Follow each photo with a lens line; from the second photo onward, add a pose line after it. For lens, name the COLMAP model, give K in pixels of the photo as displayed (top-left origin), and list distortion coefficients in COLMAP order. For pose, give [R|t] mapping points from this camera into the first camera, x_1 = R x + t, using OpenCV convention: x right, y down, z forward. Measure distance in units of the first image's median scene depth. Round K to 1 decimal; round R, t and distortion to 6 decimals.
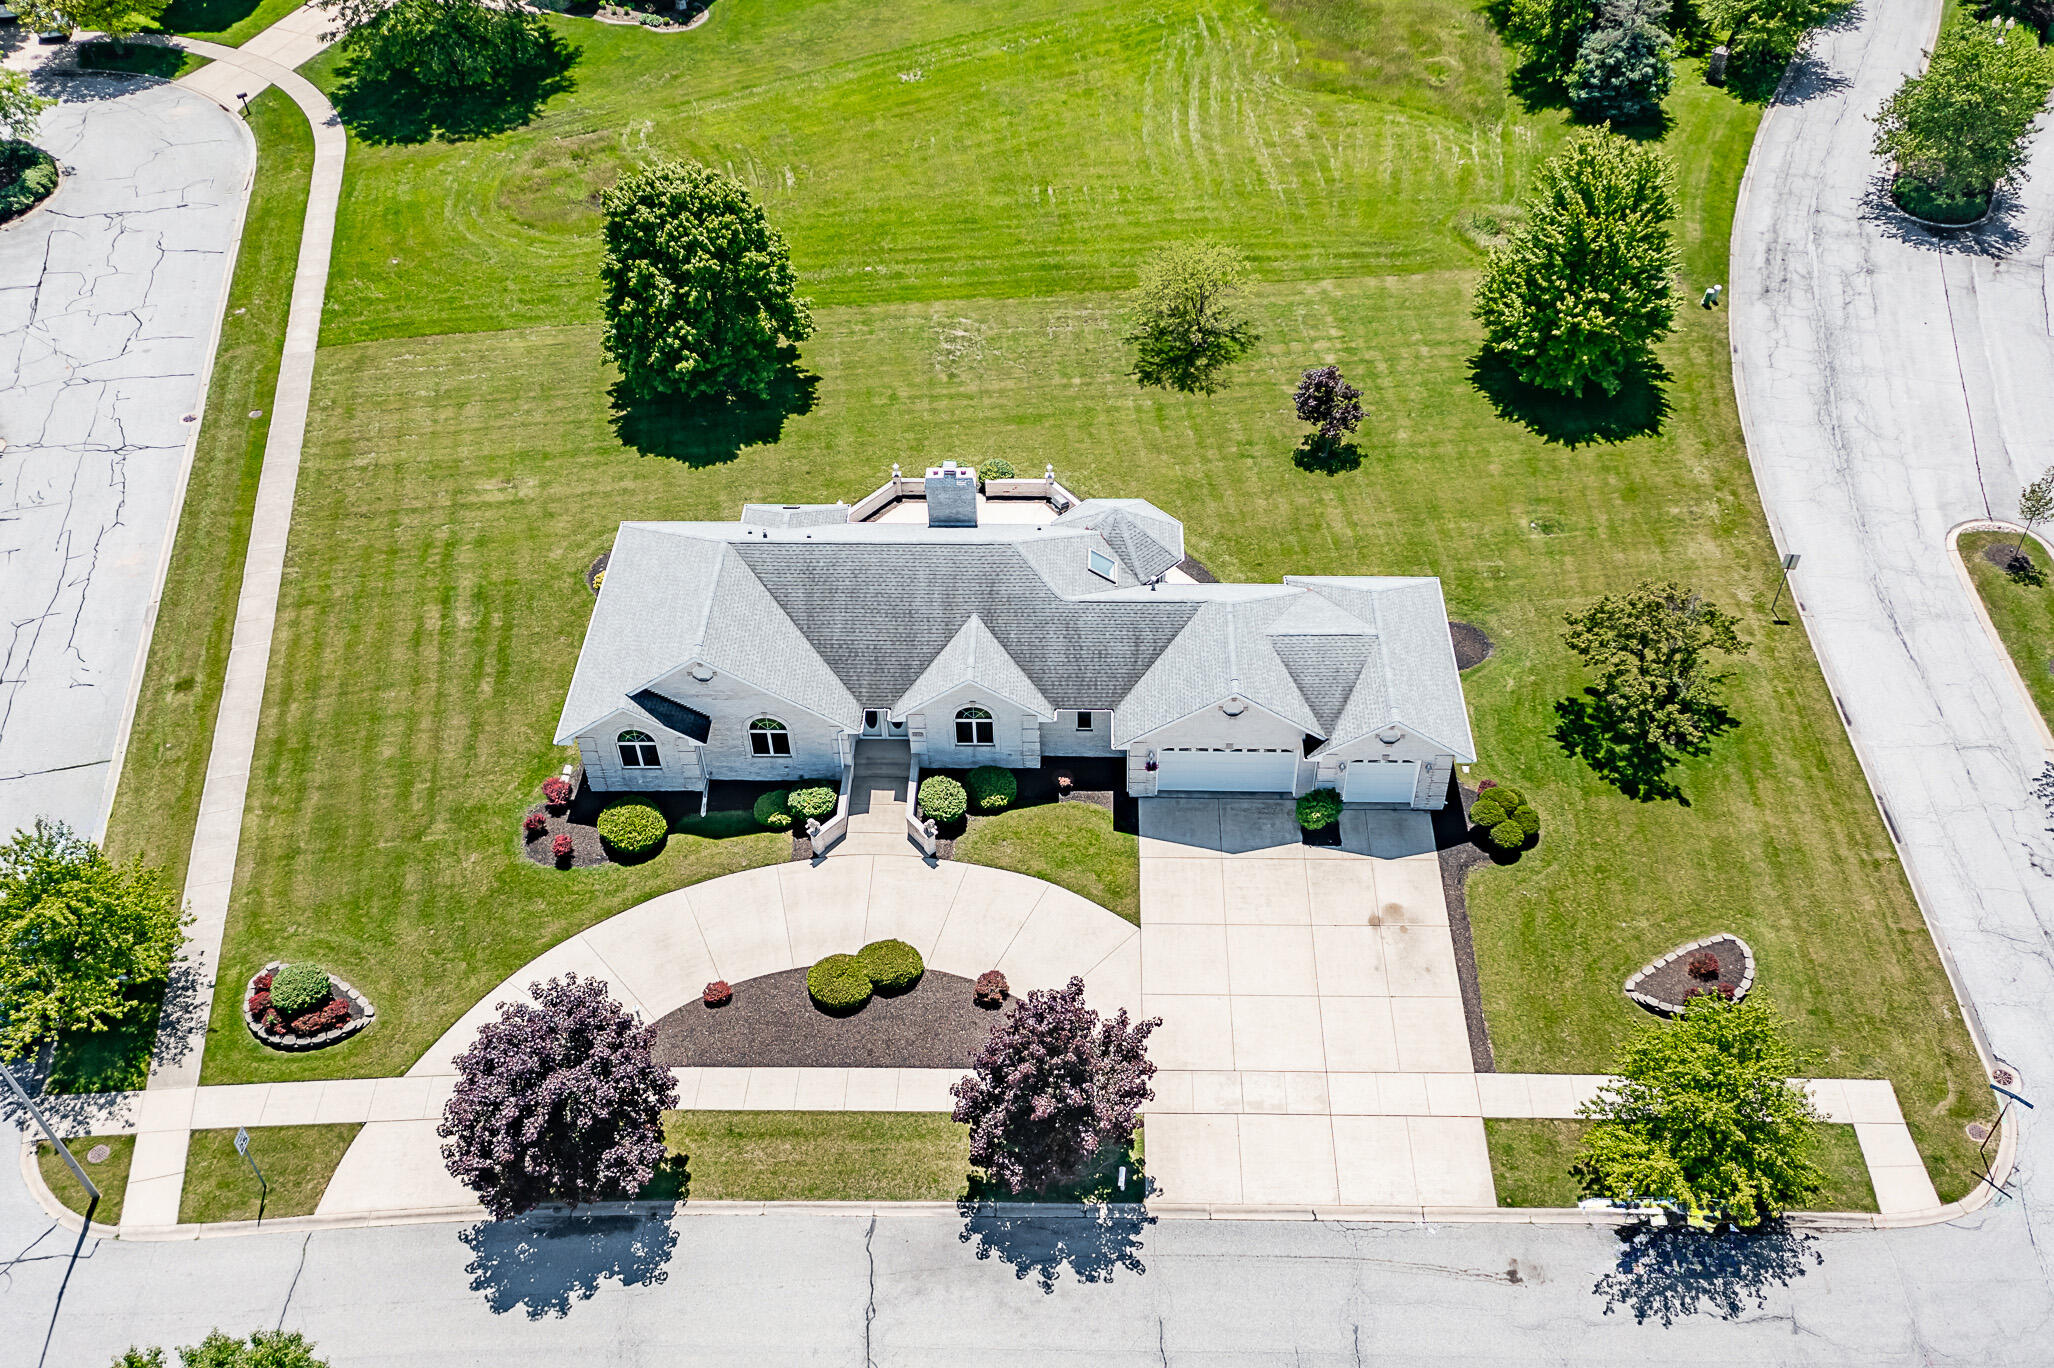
lens RADIAL K [[1862.8, 0, 1123.7], [0, 1862.8, 661.3], [0, 0, 1]] dist [0.037611, -0.011718]
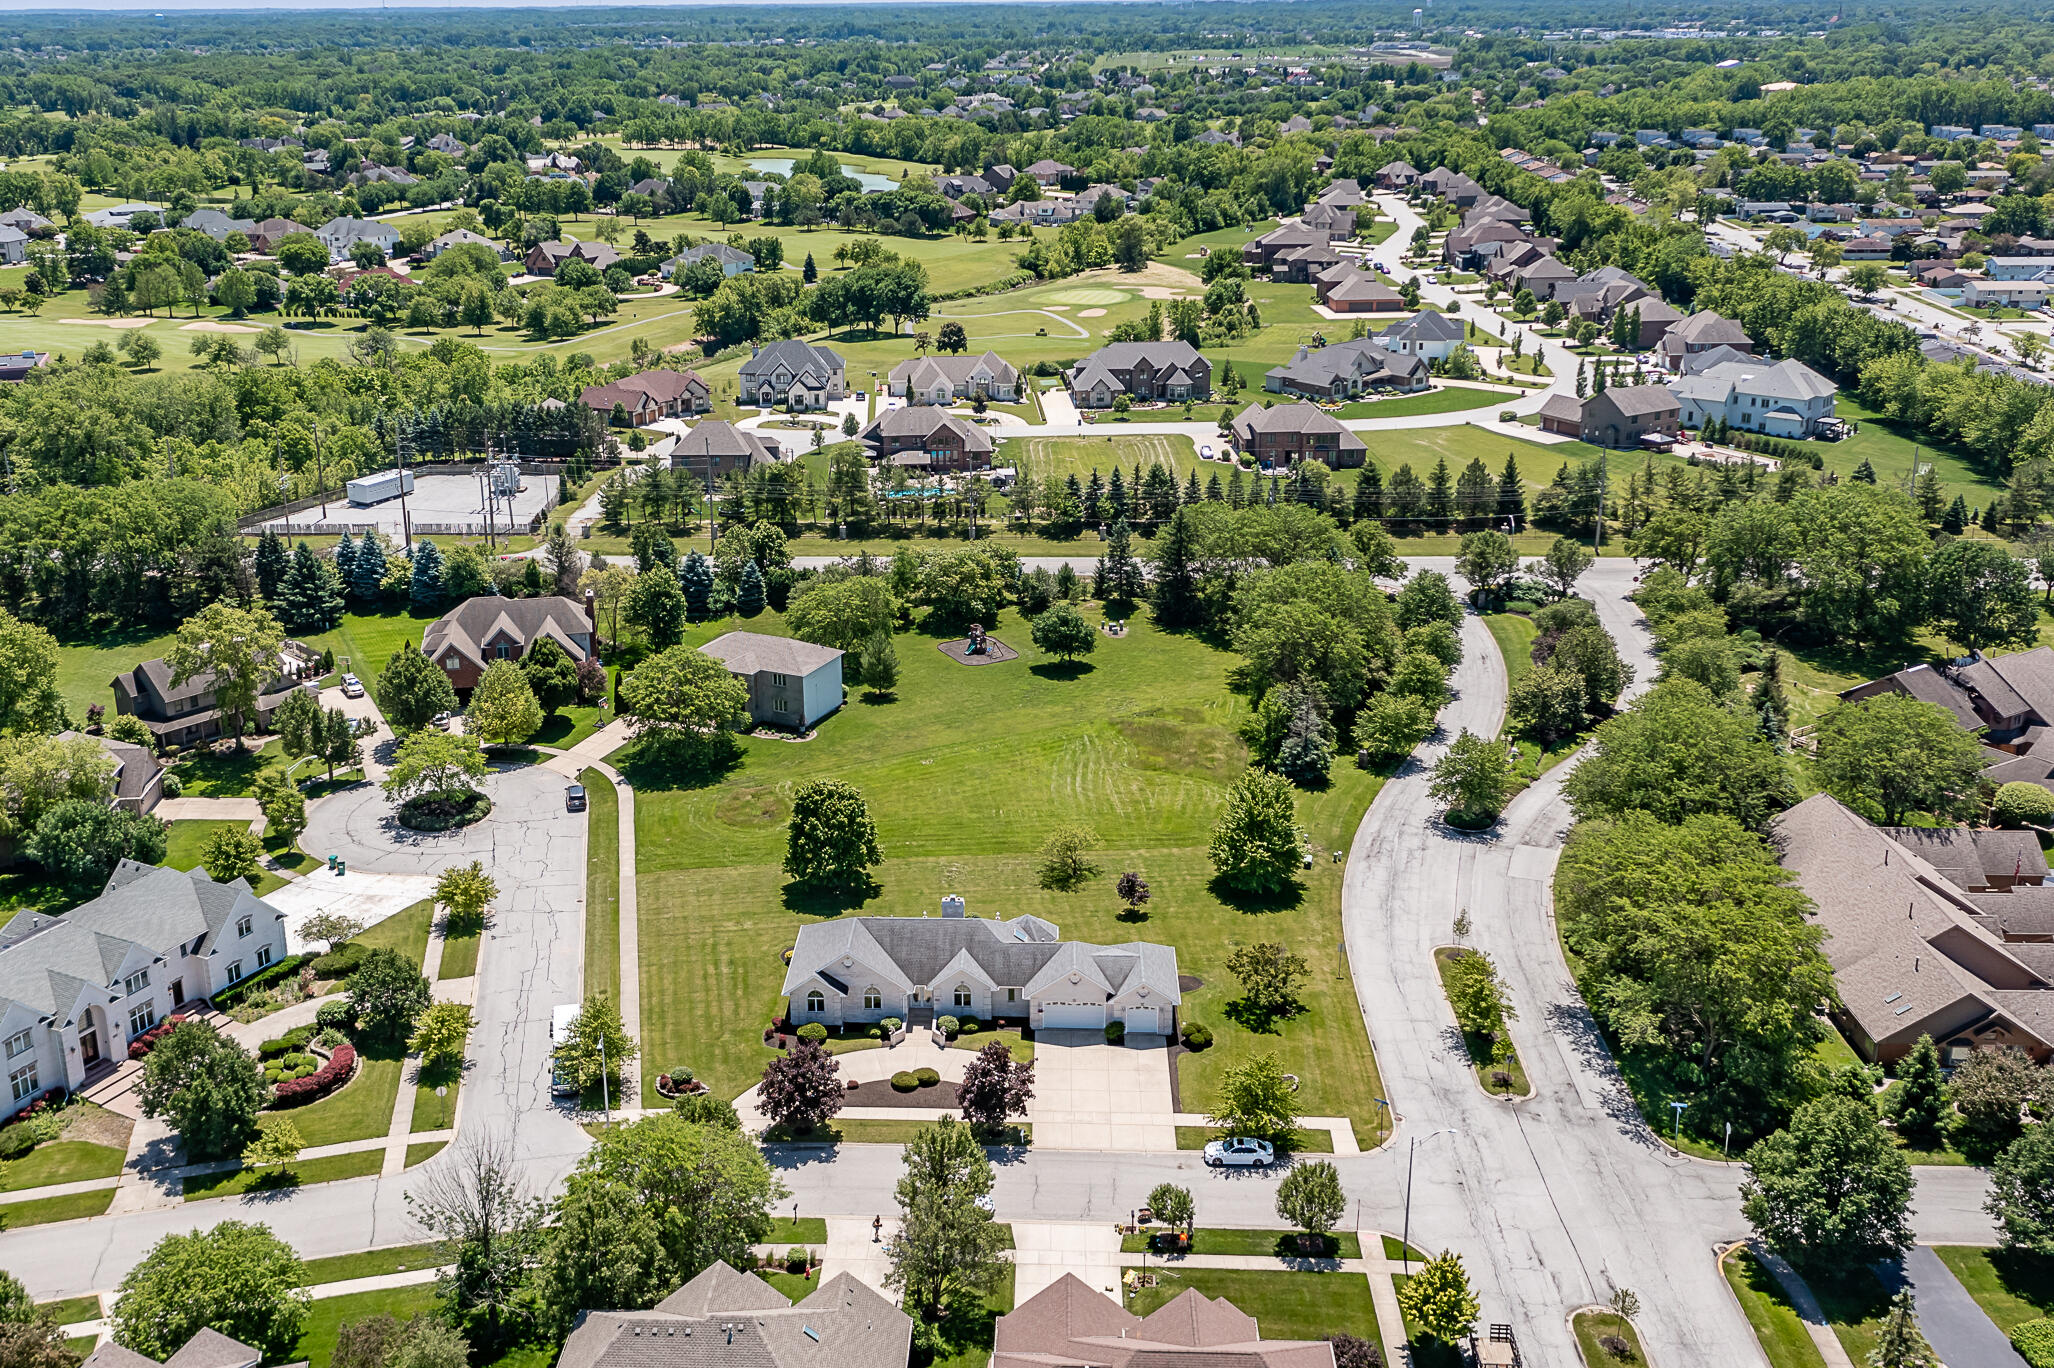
lens RADIAL K [[1862.8, 0, 1123.7], [0, 1862.8, 661.3], [0, 0, 1]] dist [0.037611, -0.011718]
pose [[0.999672, 0.001170, 0.025569, 0.049082], [0.009239, 0.915120, -0.403076, 0.497037], [-0.023871, 0.403180, 0.914809, -1.068869]]
